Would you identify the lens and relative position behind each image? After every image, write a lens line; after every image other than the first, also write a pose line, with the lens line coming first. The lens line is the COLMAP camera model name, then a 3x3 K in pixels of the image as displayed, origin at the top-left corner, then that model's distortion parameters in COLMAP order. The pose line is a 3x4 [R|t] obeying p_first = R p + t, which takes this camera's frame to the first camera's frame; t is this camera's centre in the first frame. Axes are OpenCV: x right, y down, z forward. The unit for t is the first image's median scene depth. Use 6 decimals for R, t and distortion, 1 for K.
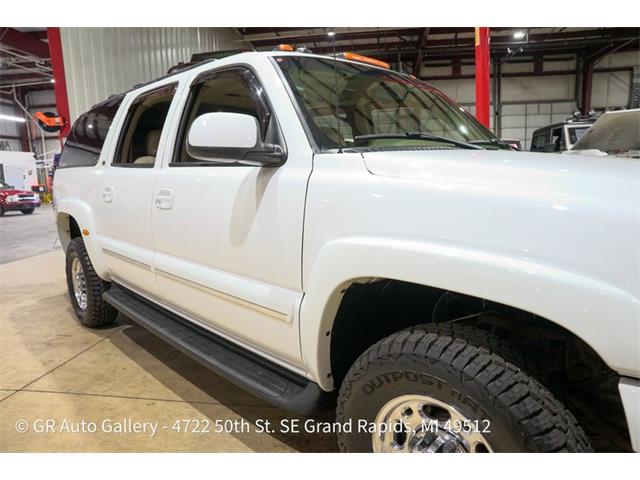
lens RADIAL K [[438.8, 0, 321.5], [0, 438.8, 238.0], [0, 0, 1]] dist [-0.145742, 0.115862]
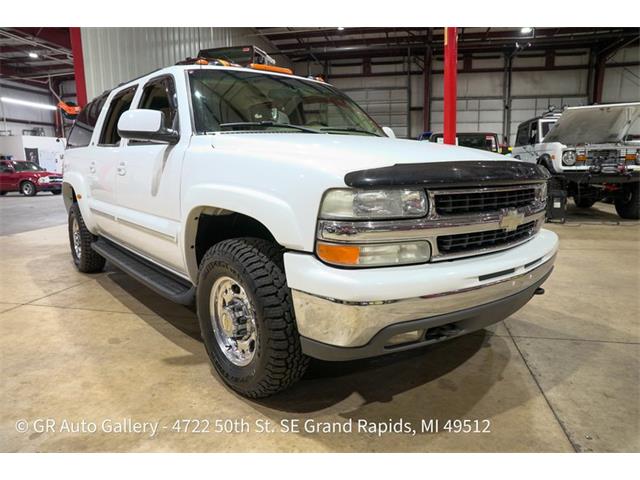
lens RADIAL K [[438.8, 0, 321.5], [0, 438.8, 238.0], [0, 0, 1]] dist [-0.145742, 0.115862]
pose [[0.997722, 0.030872, -0.059977, 0.229350], [-0.029674, 0.999344, 0.020765, 0.054655], [0.060579, -0.018938, 0.997984, -0.222256]]
